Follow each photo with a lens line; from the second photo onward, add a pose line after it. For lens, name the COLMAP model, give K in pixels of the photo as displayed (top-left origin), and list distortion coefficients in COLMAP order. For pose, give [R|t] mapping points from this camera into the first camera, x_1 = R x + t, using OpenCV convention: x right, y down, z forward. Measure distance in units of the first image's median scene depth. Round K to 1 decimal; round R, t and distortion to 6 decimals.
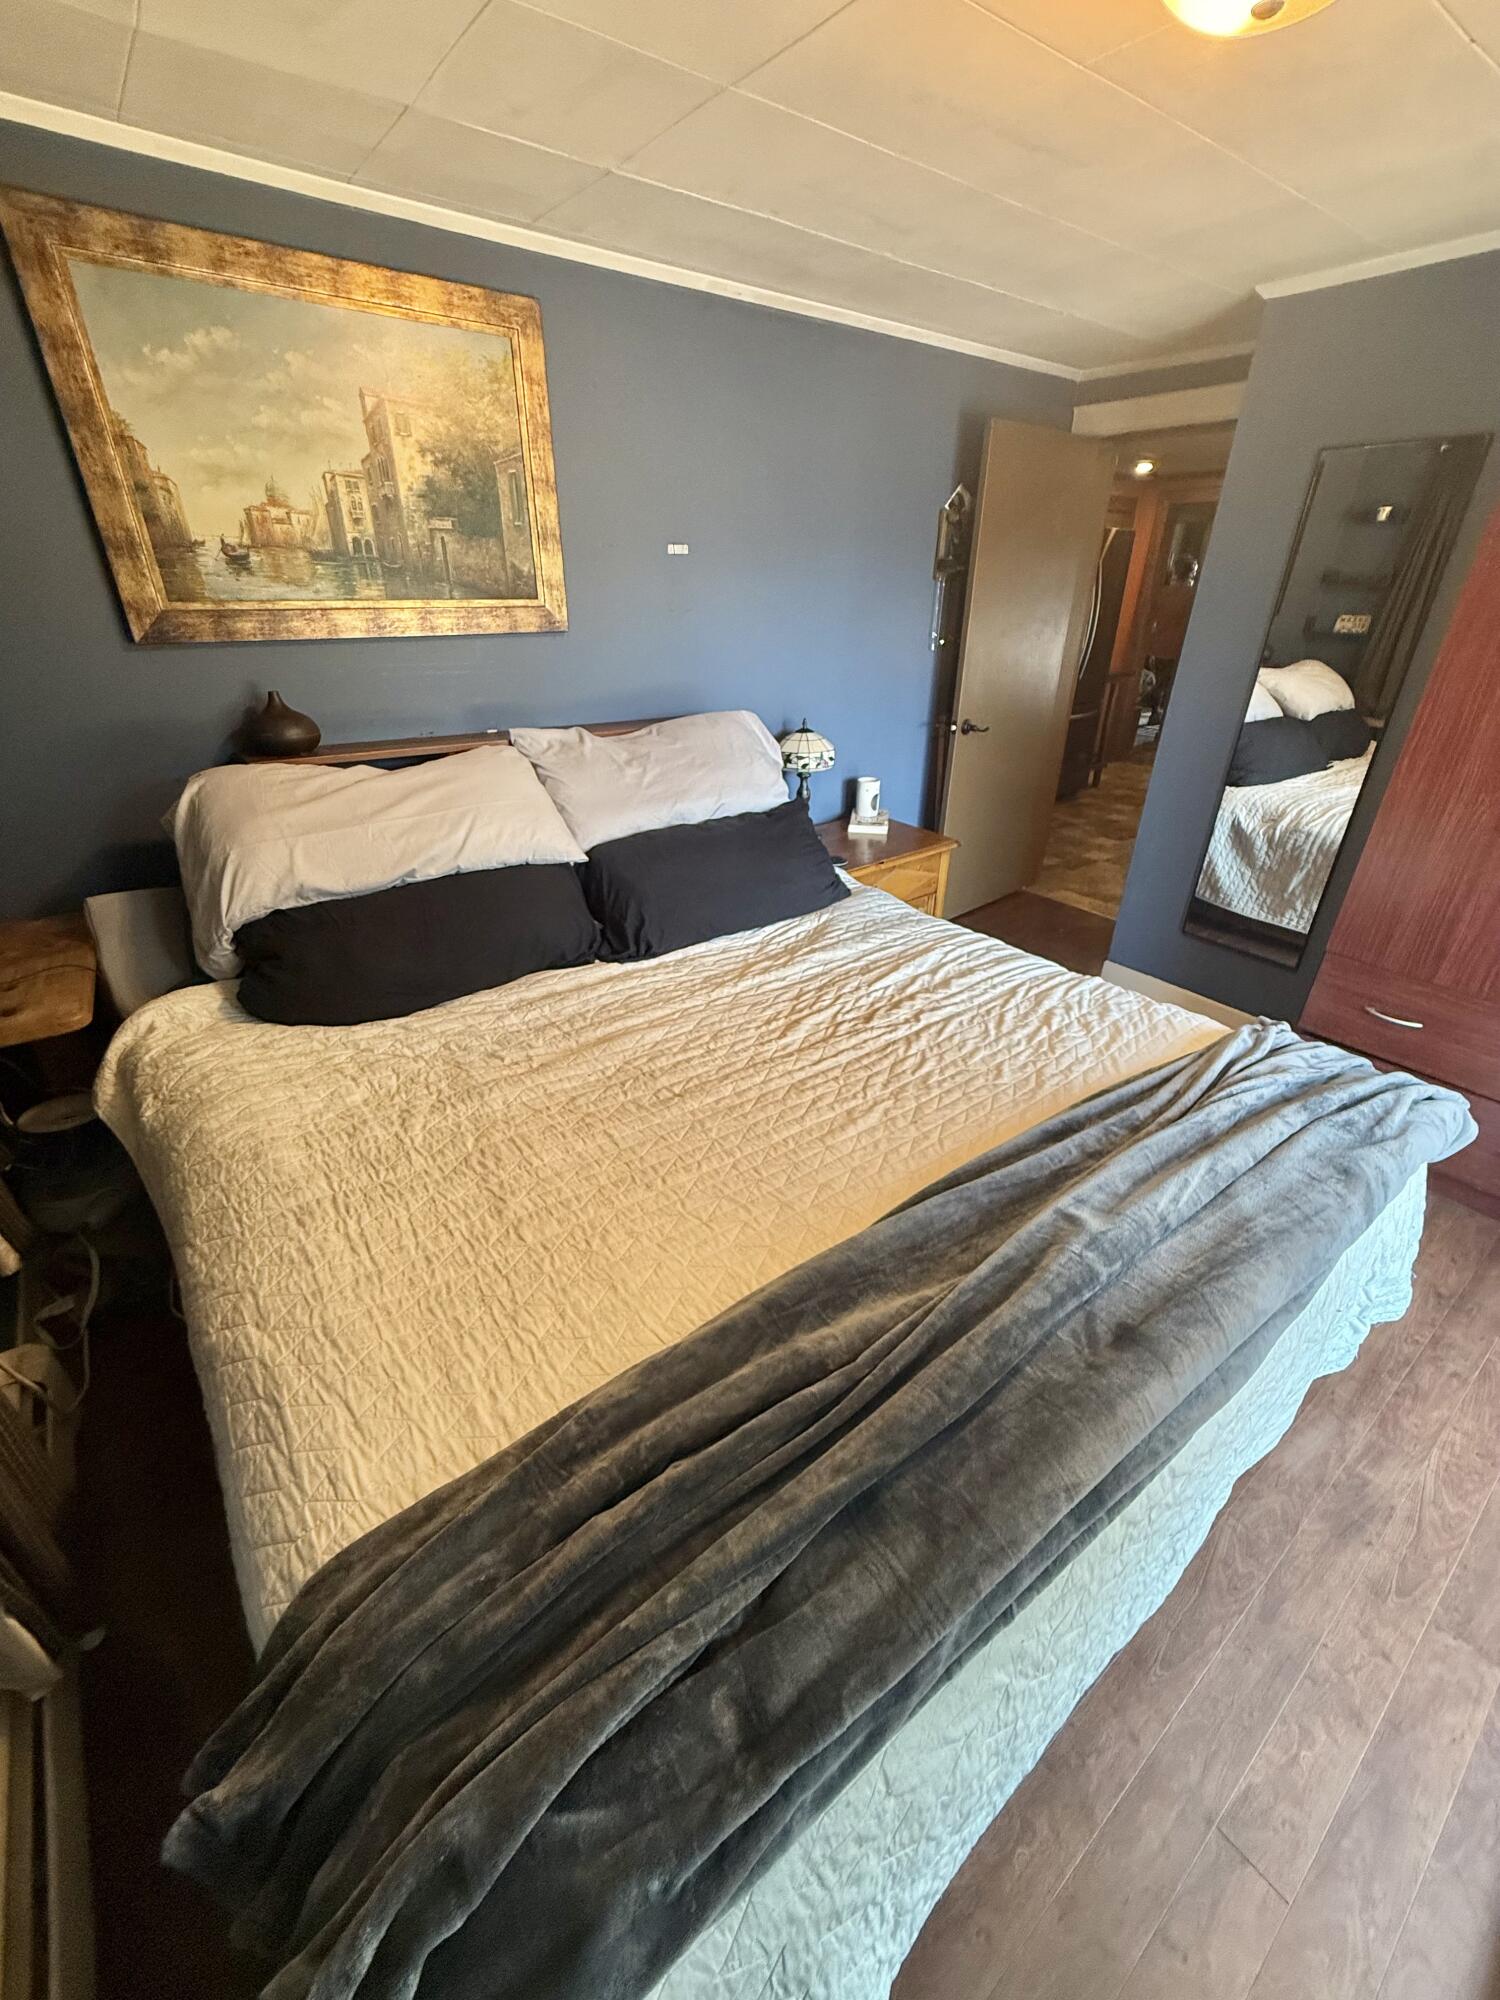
lens RADIAL K [[800.4, 0, 750.0], [0, 800.4, 1000.0], [0, 0, 1]] dist [0.002189, -0.000612]
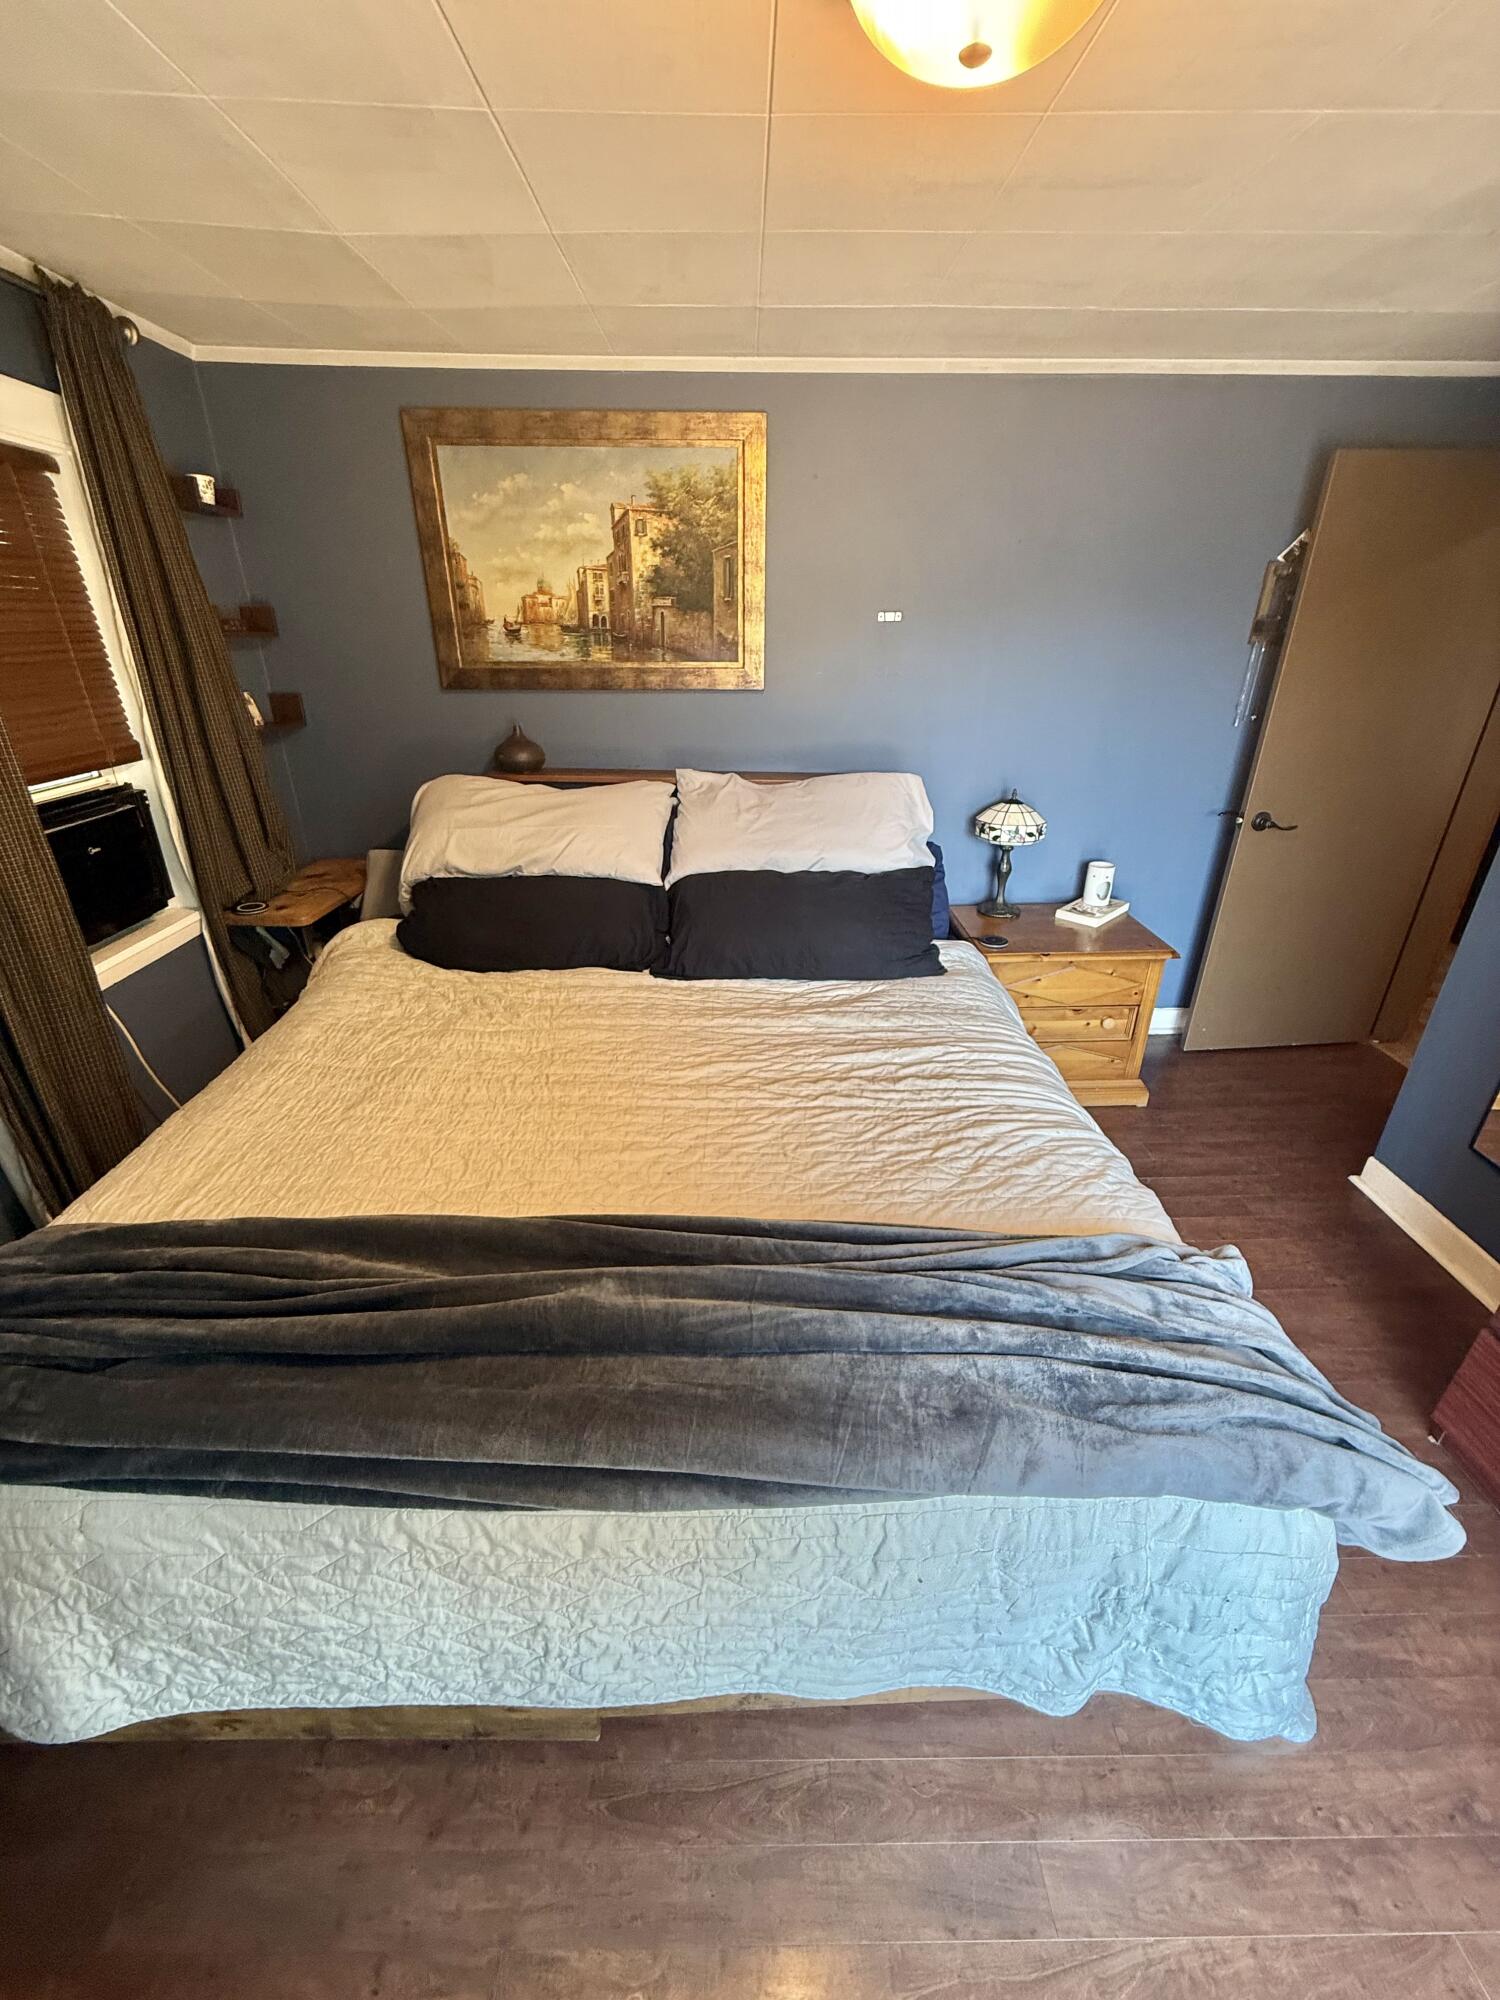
lens RADIAL K [[800.4, 0, 750.0], [0, 800.4, 1000.0], [0, 0, 1]] dist [0.002189, -0.000612]
pose [[0.803129, 0.248505, -0.541506, 0.573525], [-0.274834, 0.960913, 0.033358, -0.090057], [0.528630, 0.122033, 0.840035, 0.119316]]
